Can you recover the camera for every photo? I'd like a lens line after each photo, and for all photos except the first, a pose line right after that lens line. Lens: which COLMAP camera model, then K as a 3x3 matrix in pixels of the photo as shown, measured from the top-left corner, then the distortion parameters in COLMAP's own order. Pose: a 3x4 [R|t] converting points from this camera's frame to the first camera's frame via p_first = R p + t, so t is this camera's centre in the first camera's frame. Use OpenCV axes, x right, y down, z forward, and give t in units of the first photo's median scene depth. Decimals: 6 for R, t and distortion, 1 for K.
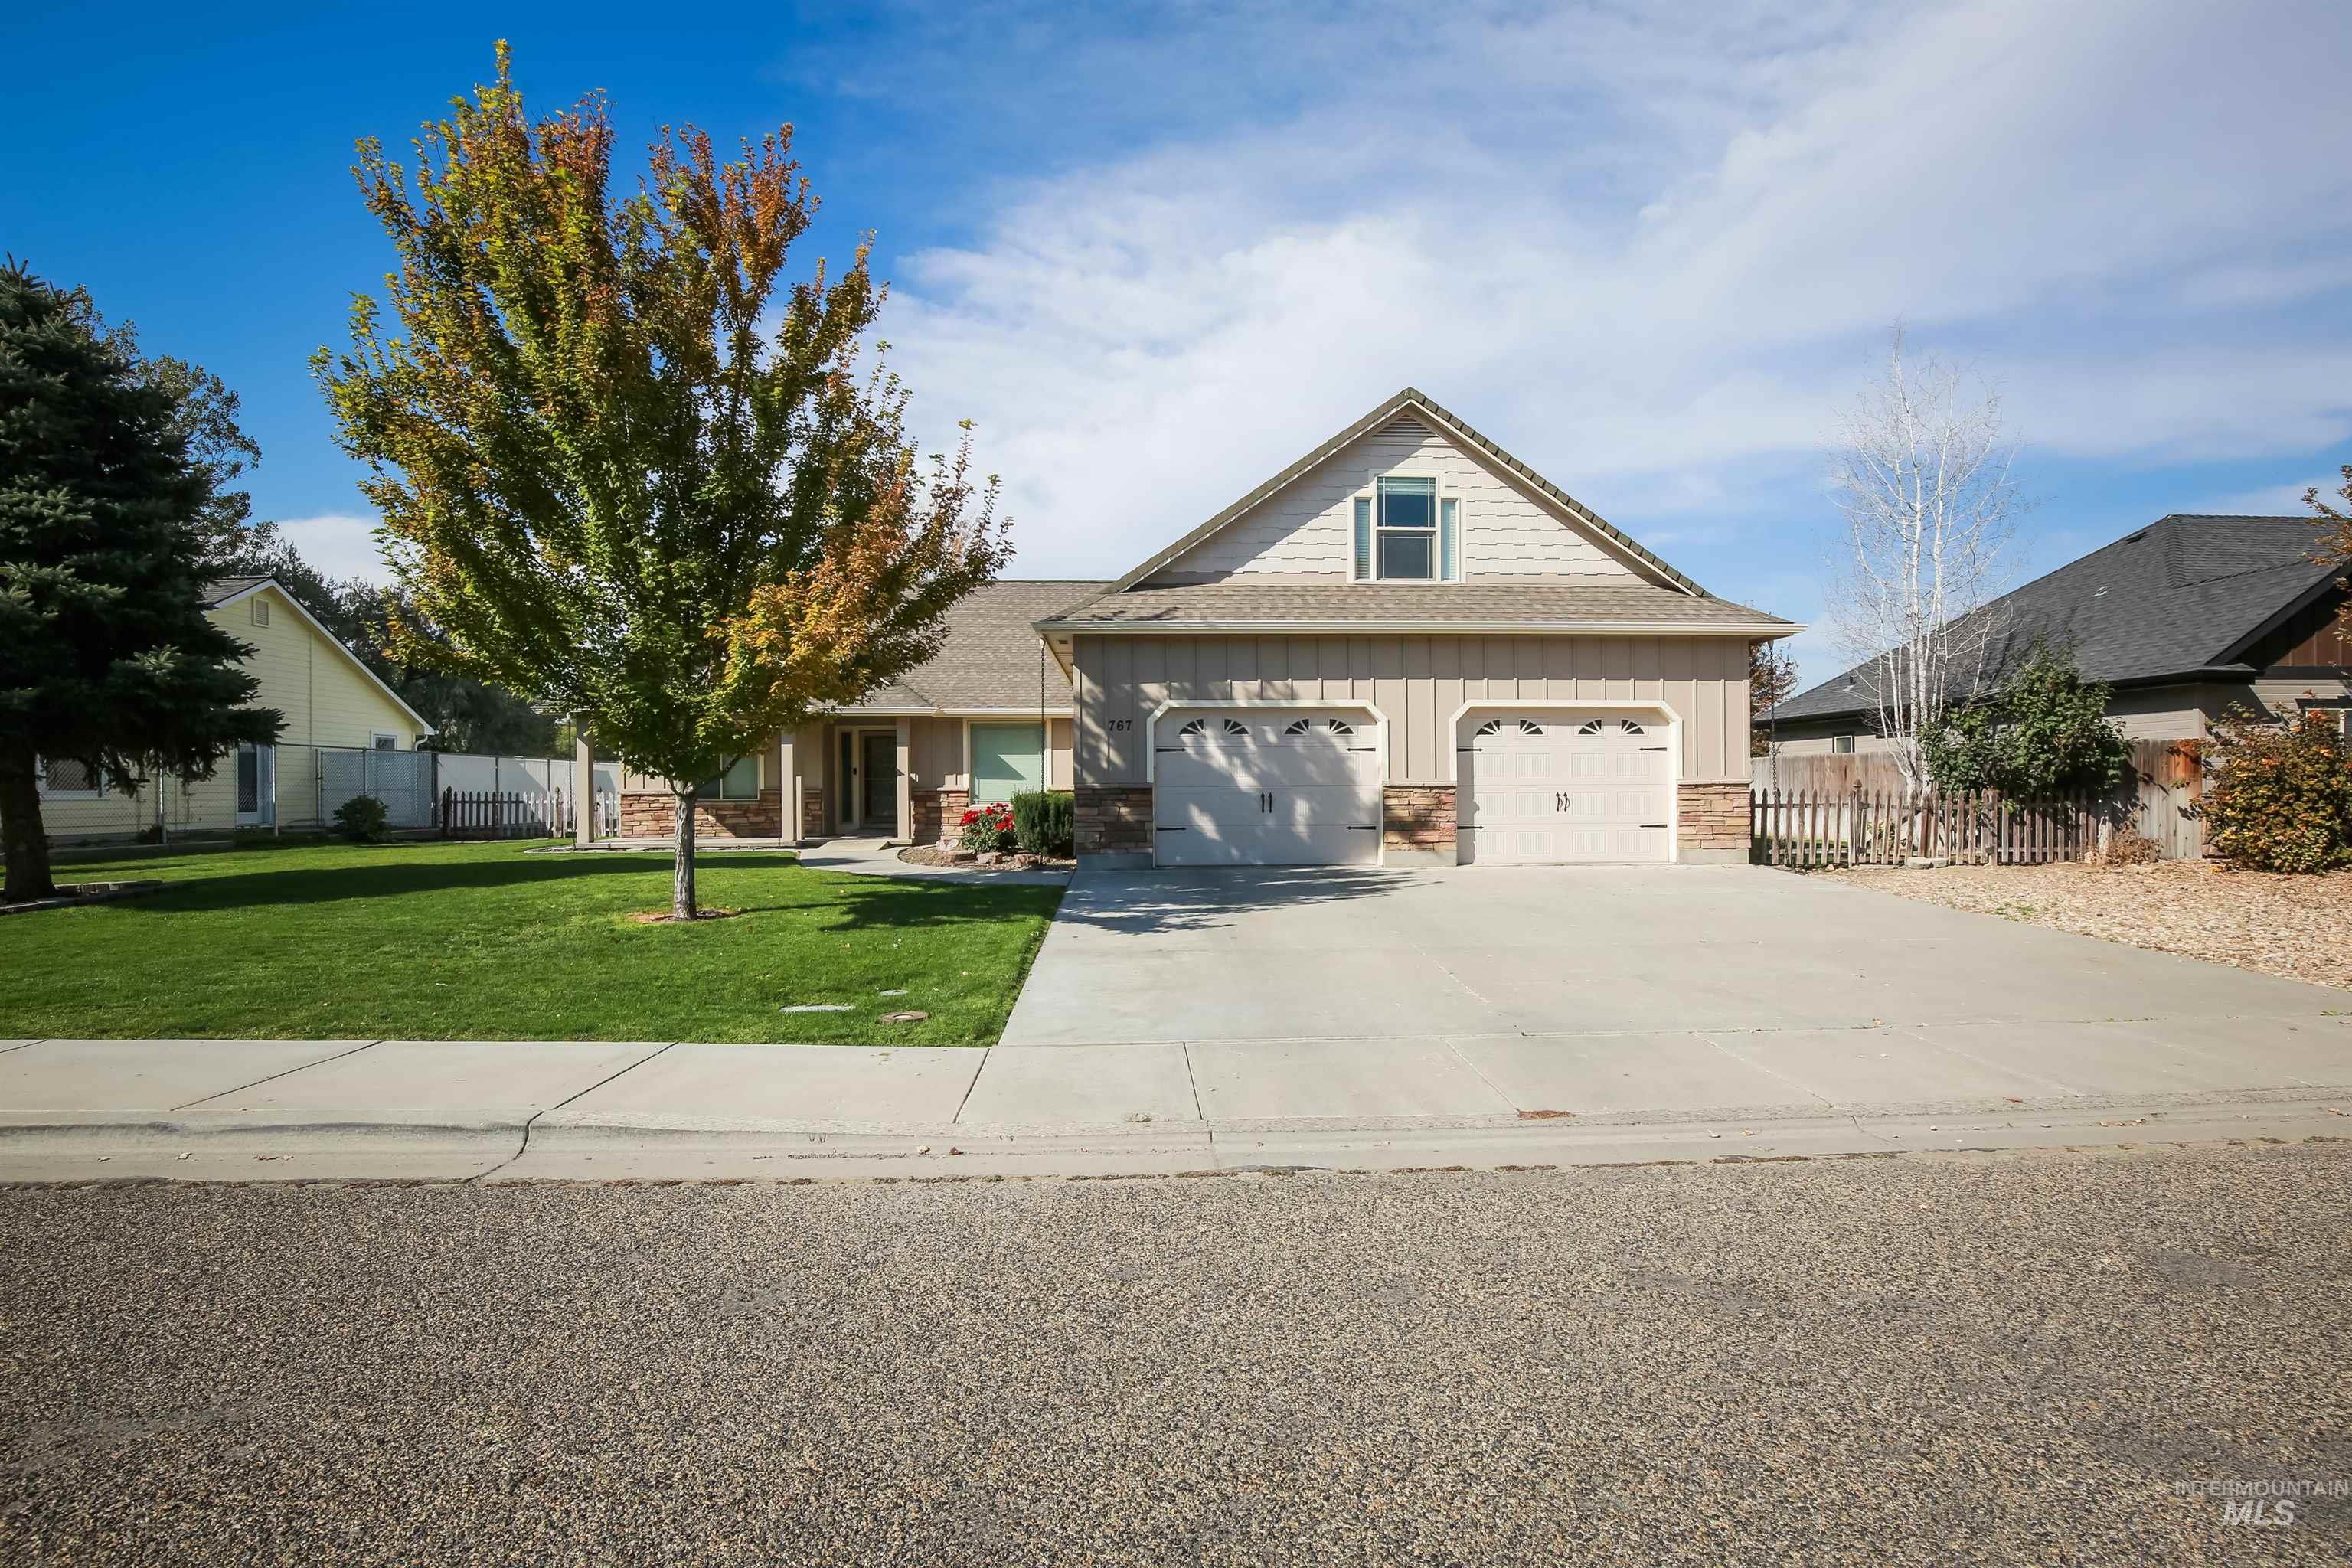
lens RADIAL K [[1099.0, 0, 1176.0], [0, 1099.0, 784.0], [0, 0, 1]] dist [-0.032798, 0.000456]
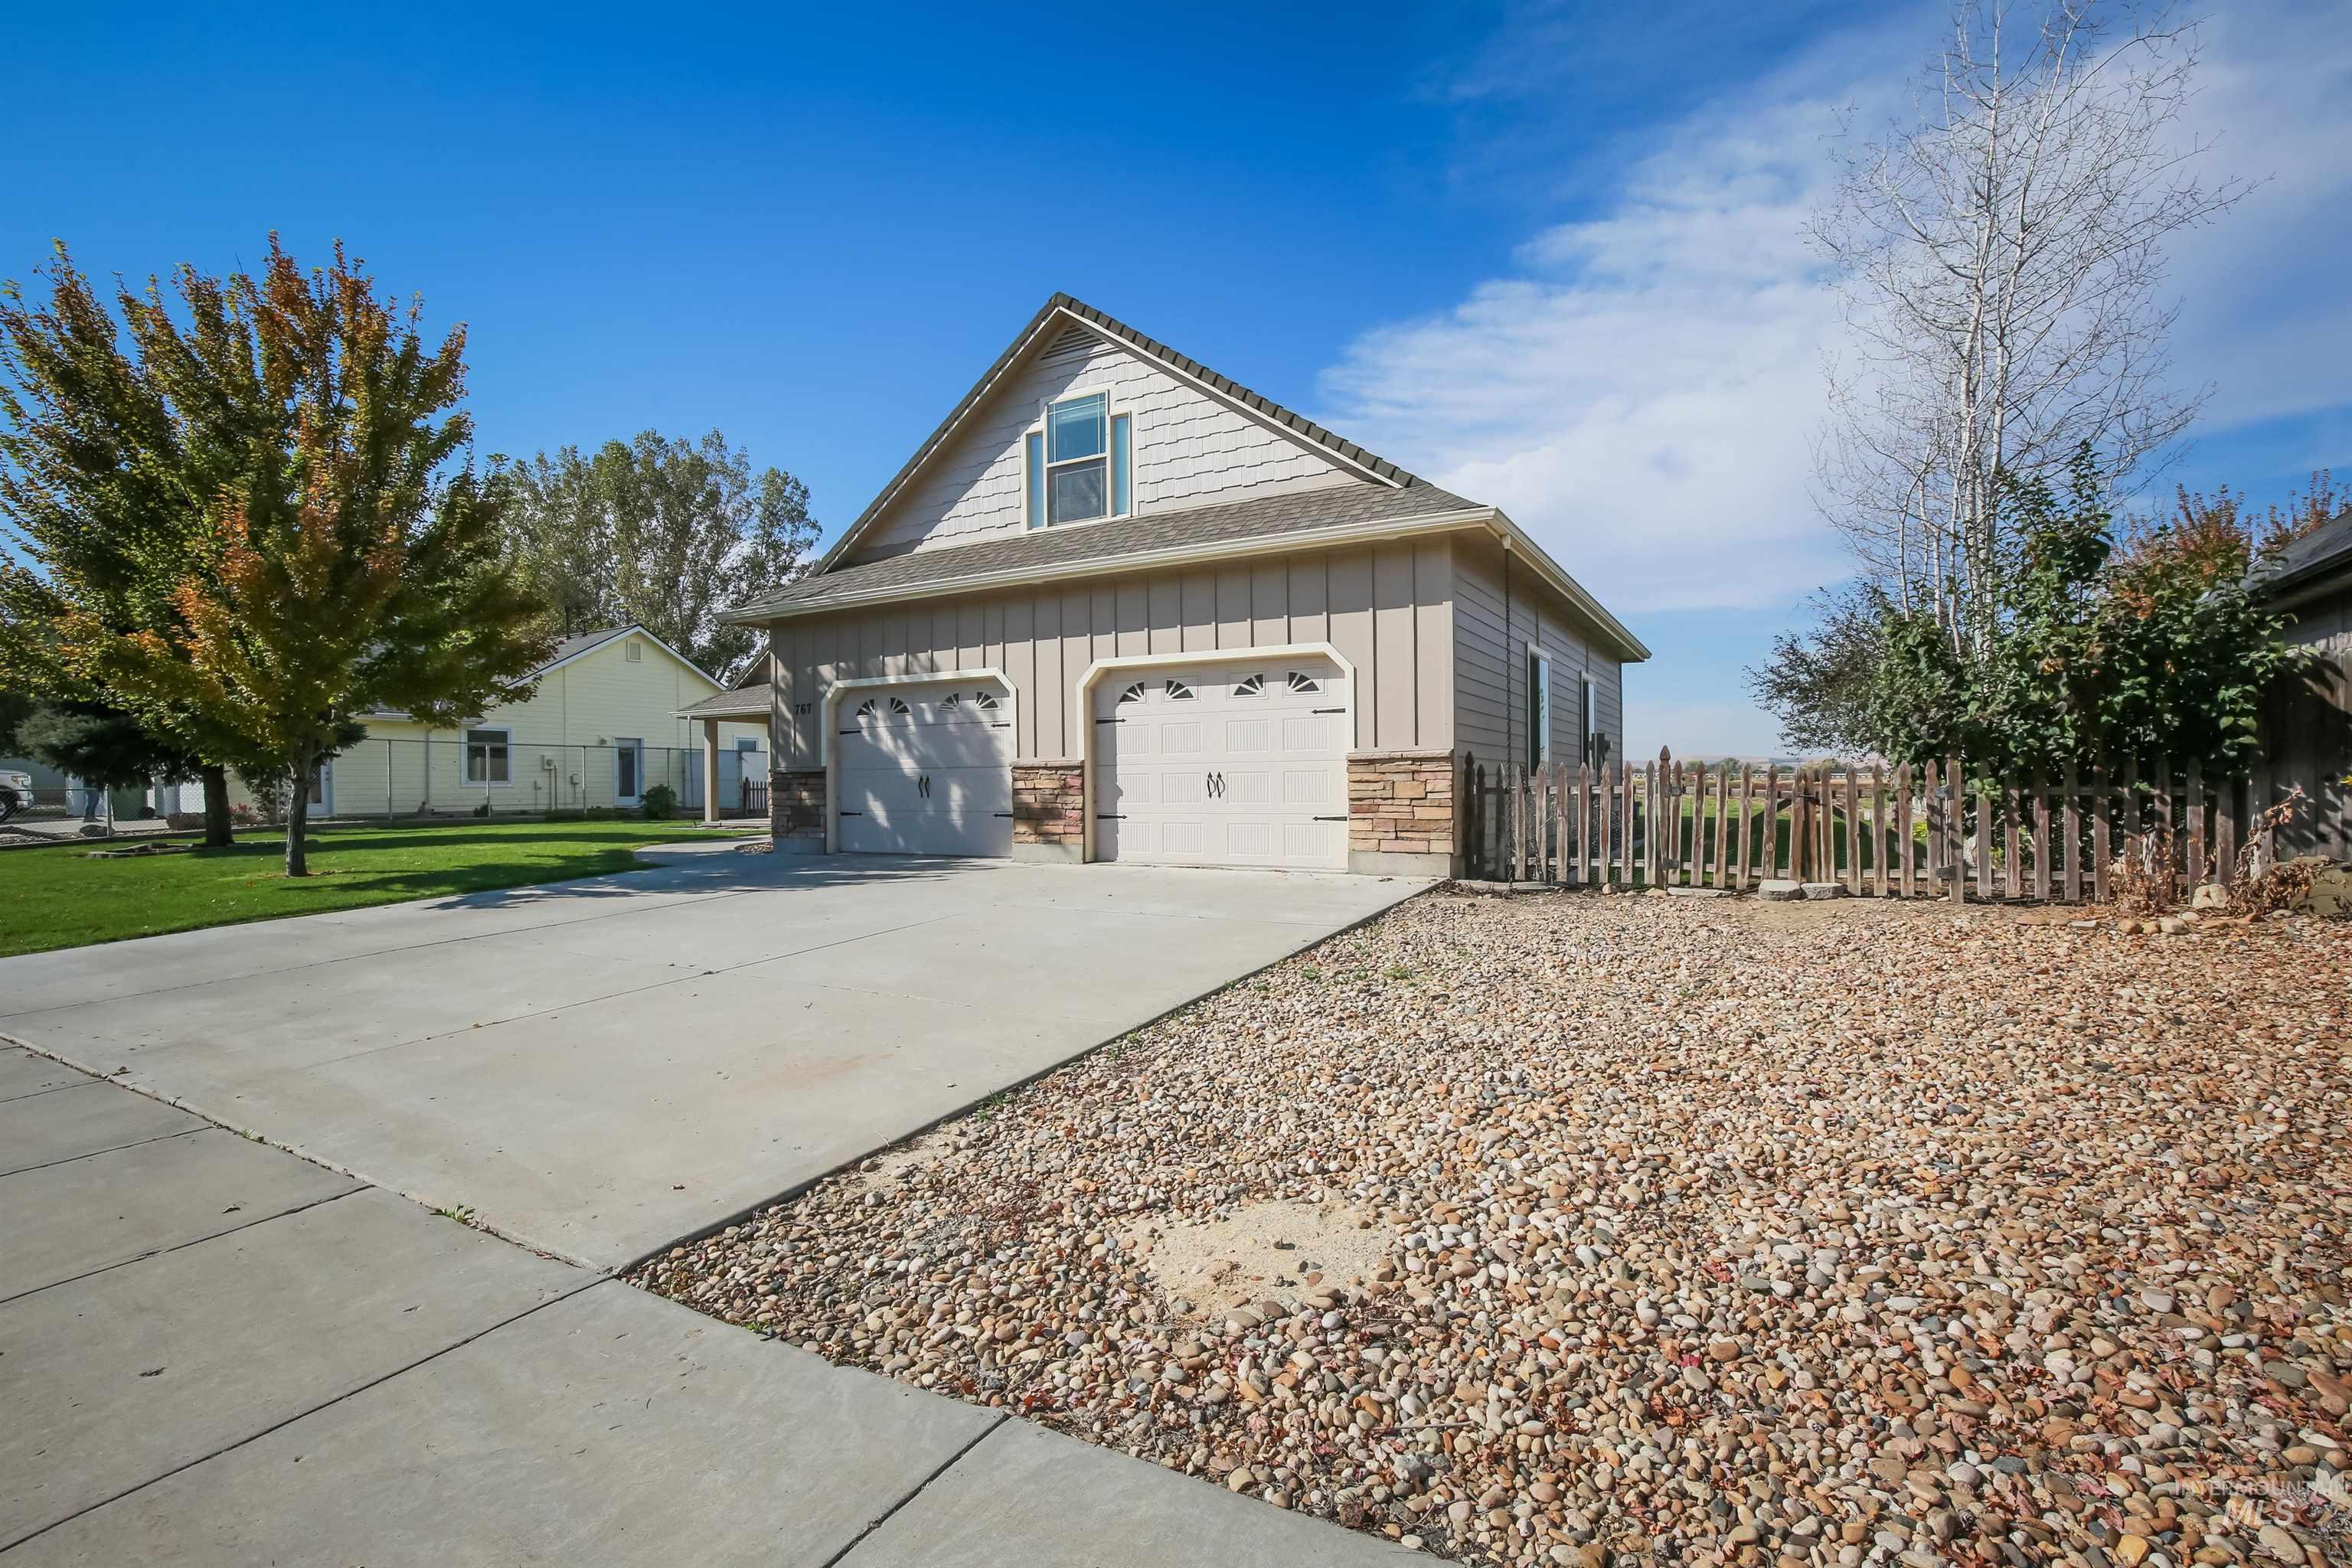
lens RADIAL K [[1099.0, 0, 1176.0], [0, 1099.0, 784.0], [0, 0, 1]] dist [-0.032798, 0.000456]
pose [[0.839041, -0.004406, -0.544050, 0.746039], [0.005025, 0.999987, -0.000349, 0.015587], [0.544045, -0.002441, 0.839052, 0.344554]]
